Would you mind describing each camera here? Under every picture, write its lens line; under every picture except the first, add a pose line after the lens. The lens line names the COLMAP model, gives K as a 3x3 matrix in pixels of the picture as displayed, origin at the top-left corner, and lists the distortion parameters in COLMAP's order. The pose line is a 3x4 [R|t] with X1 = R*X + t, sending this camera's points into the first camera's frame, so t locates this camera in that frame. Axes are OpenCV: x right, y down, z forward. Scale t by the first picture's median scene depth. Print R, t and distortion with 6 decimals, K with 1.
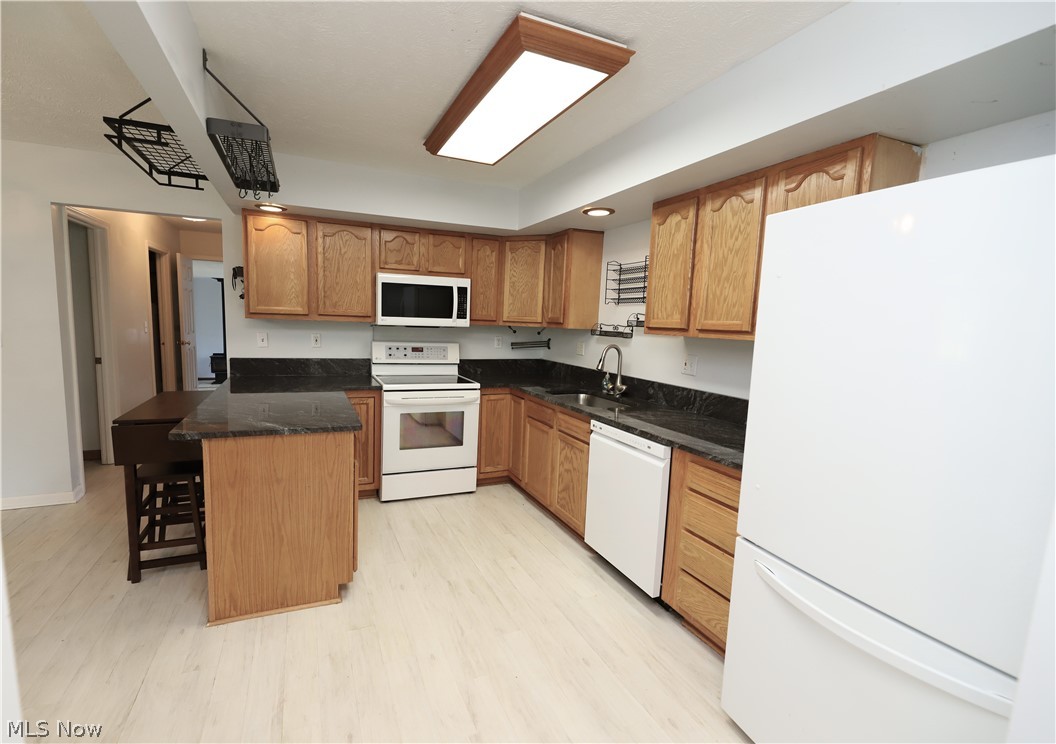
lens RADIAL K [[476.5, 0, 549.6], [0, 476.5, 374.5], [0, 0, 1]] dist [-0.000186, -0.000118]
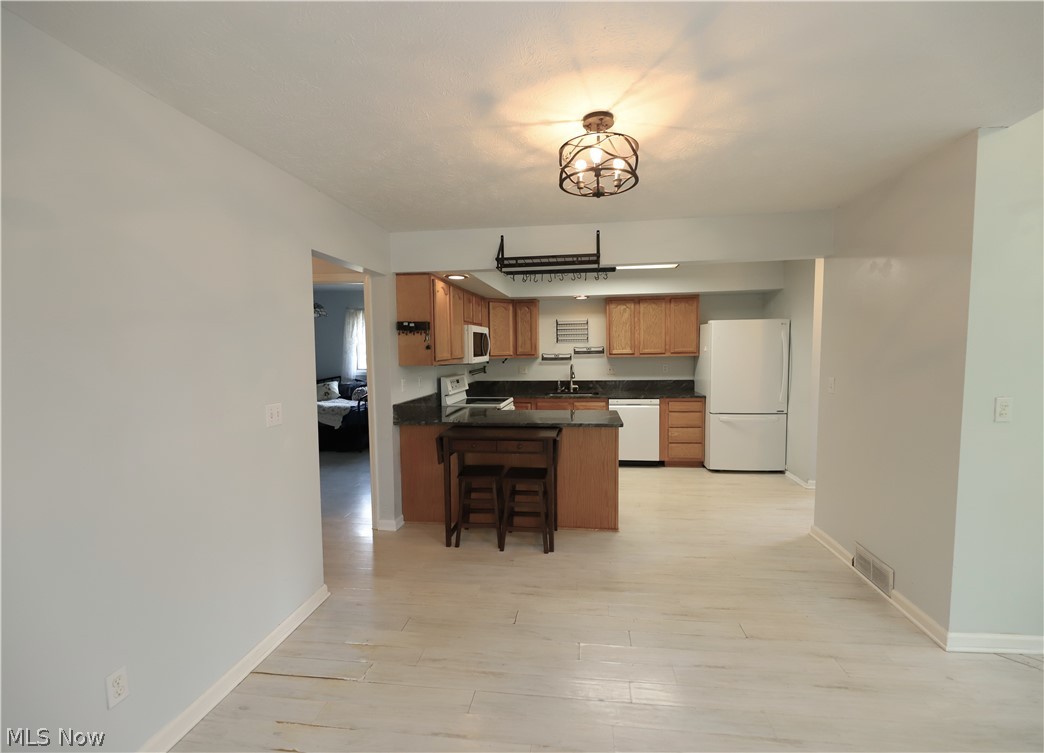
lens RADIAL K [[429.3, 0, 561.1], [0, 429.3, 377.1], [0, 0, 1]] dist [0.001483, 0.000095]
pose [[0.476485, -0.105452, 0.872836, -1.375132], [0.128526, 0.990470, 0.049501, -0.101837], [-0.869738, 0.088596, 0.485497, 0.216061]]
